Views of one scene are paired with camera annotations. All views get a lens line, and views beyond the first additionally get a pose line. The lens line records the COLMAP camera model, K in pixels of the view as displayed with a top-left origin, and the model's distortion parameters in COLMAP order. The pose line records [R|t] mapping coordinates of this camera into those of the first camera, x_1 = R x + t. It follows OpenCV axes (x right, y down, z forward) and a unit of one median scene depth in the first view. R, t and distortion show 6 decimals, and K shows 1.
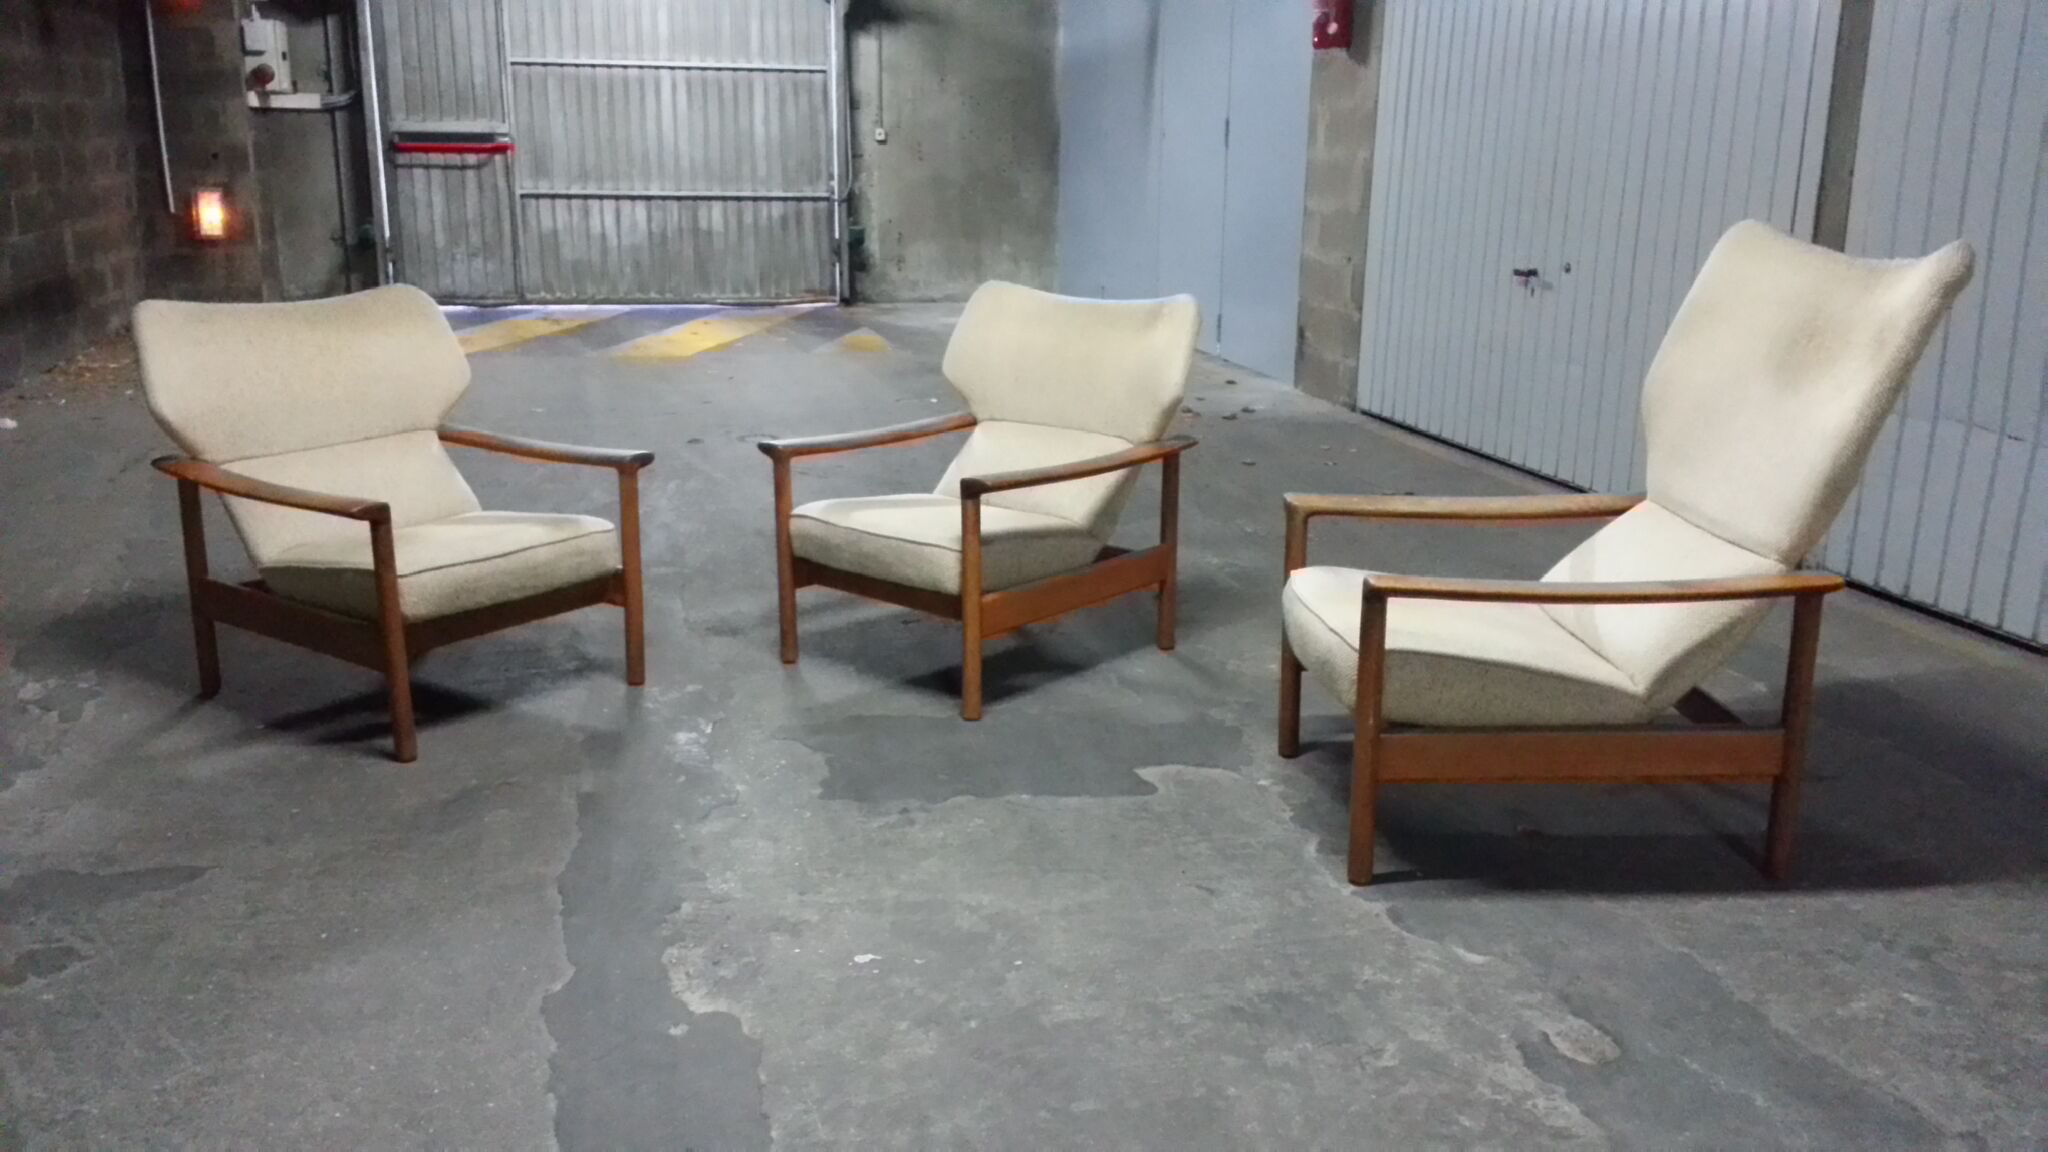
lens RADIAL K [[1689.3, 0, 1018.5], [0, 1689.3, 574.0], [0, 0, 1]] dist [0.143528, -0.252162]
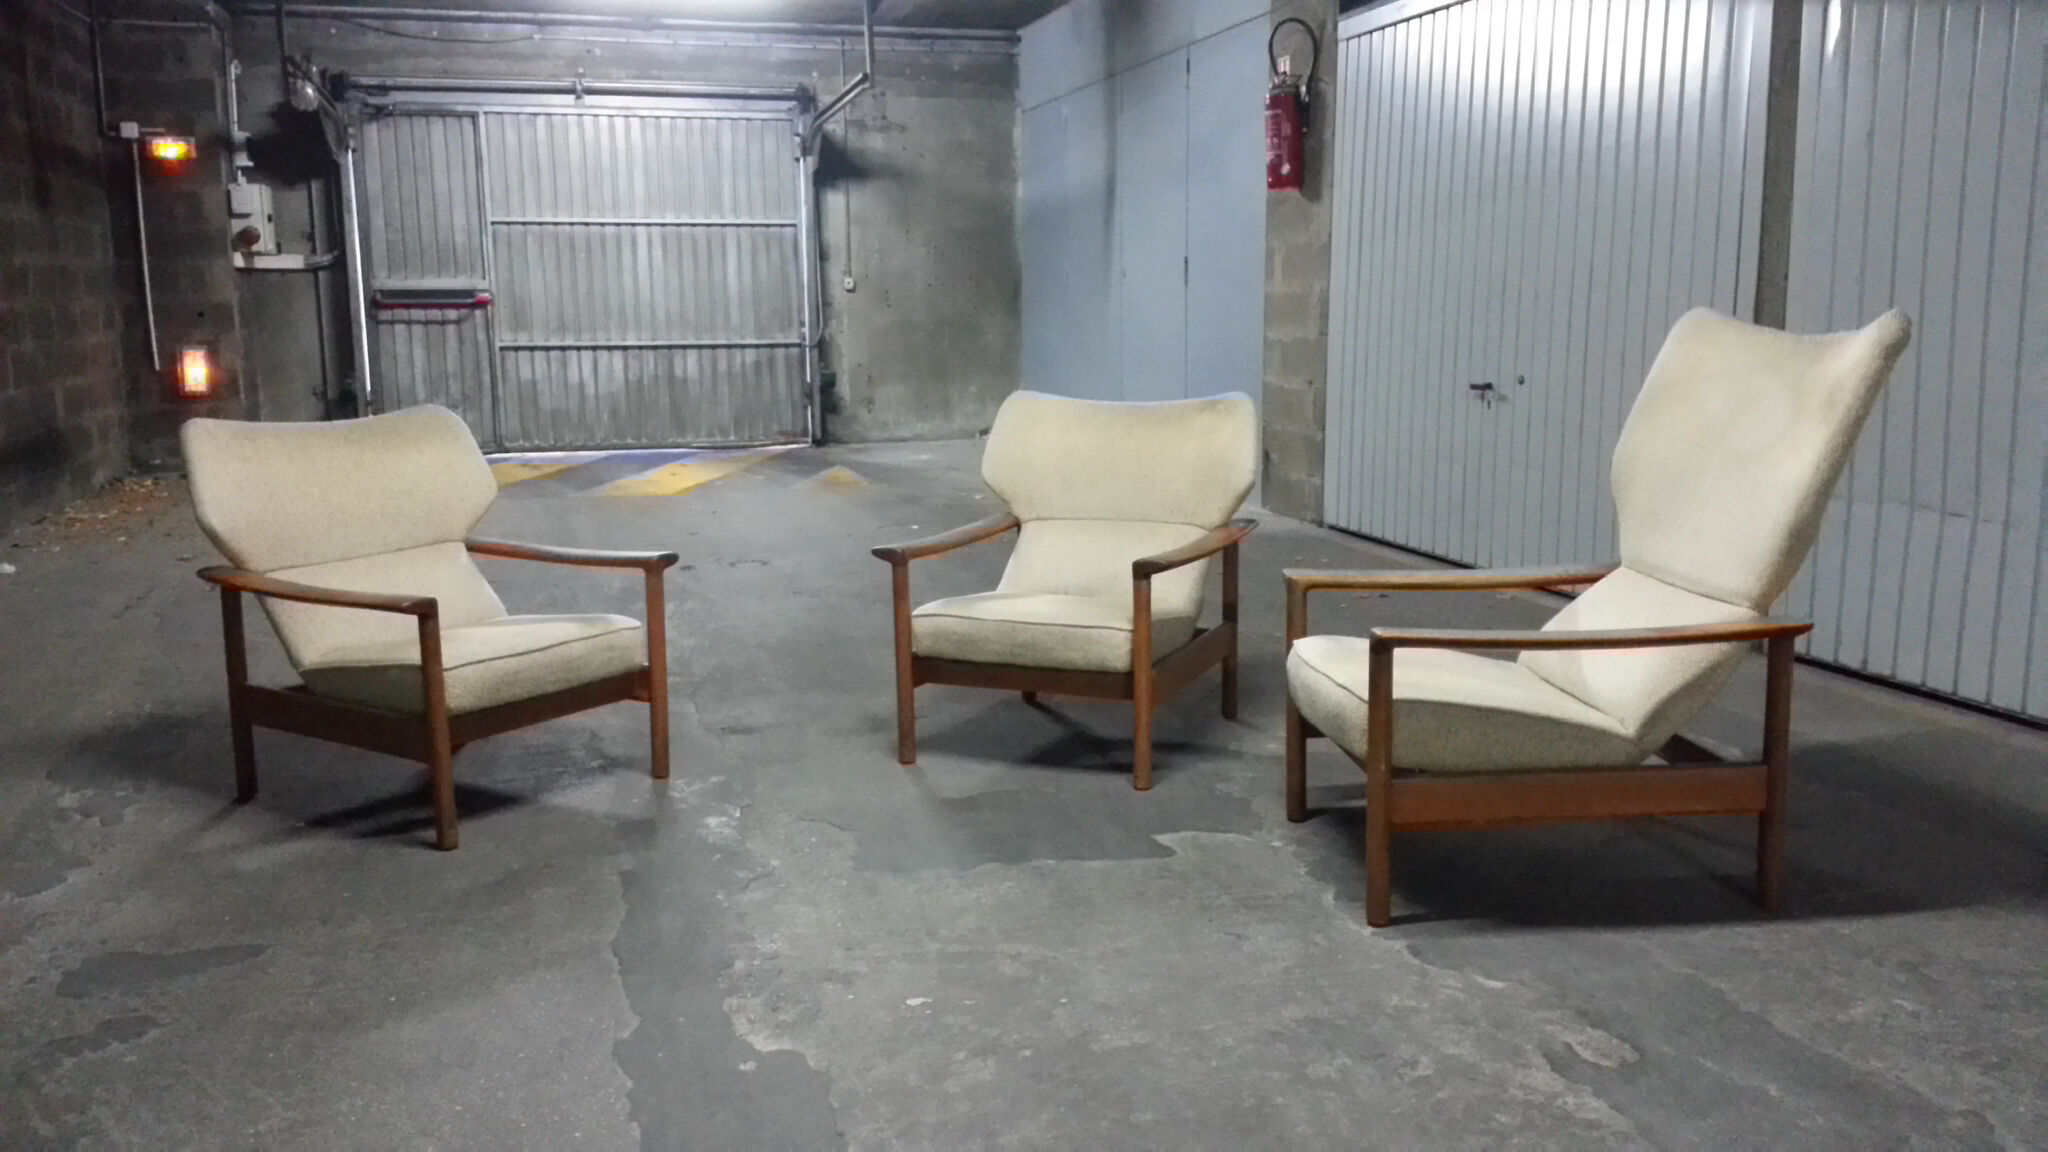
lens RADIAL K [[1689.3, 0, 1018.5], [0, 1689.3, 574.0], [0, 0, 1]] dist [0.143528, -0.252162]
pose [[0.999289, -0.024838, 0.028374, -0.038992], [0.027296, 0.995586, -0.089794, 0.046058], [-0.026019, 0.090505, 0.995556, -0.051985]]
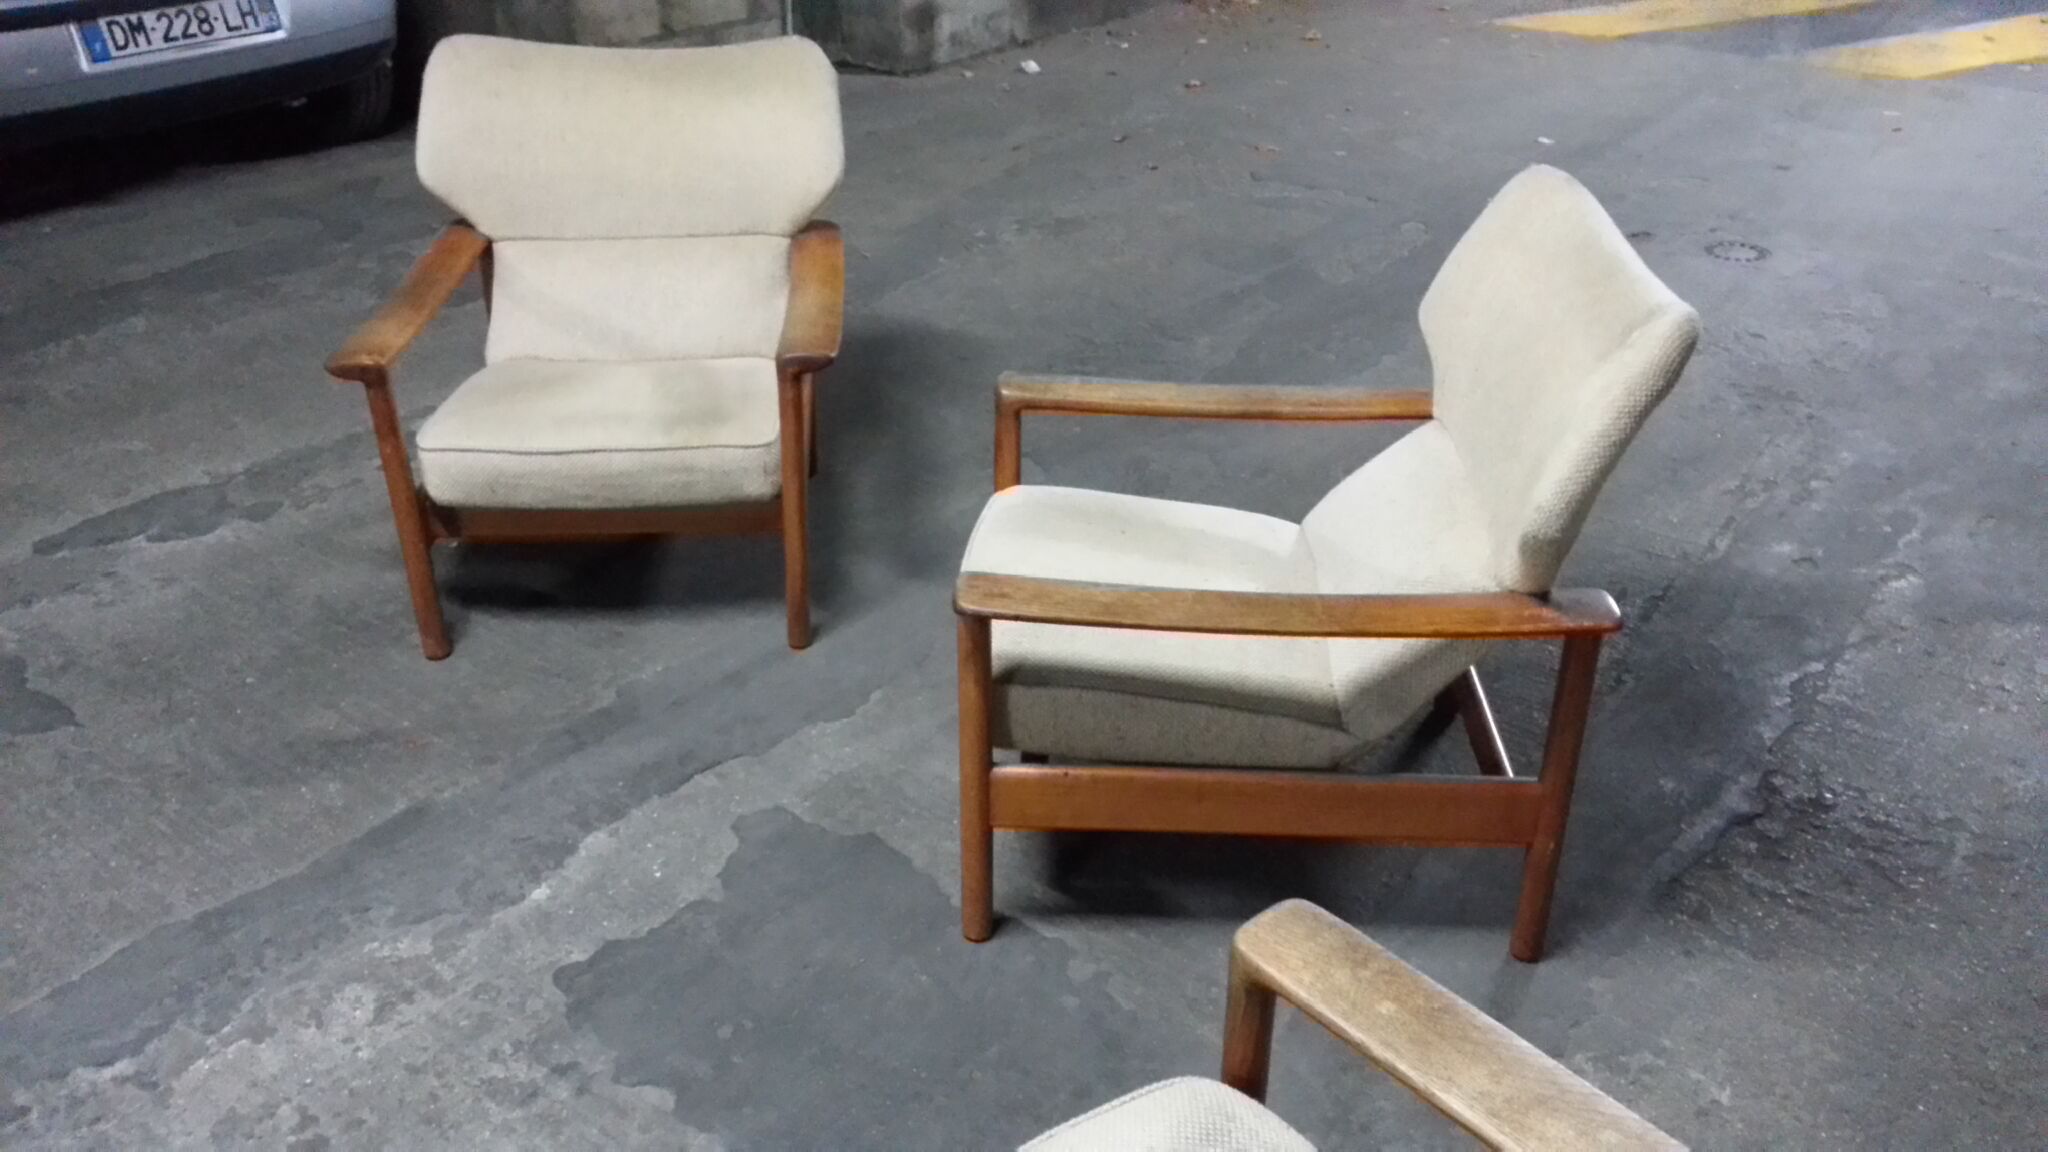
lens RADIAL K [[1689.3, 0, 1018.5], [0, 1689.3, 574.0], [0, 0, 1]] dist [0.143528, -0.252162]
pose [[0.619207, 0.363650, -0.695946, 0.388279], [-0.191372, 0.929462, 0.315399, -0.248259], [0.761550, -0.062113, 0.645123, 0.683858]]
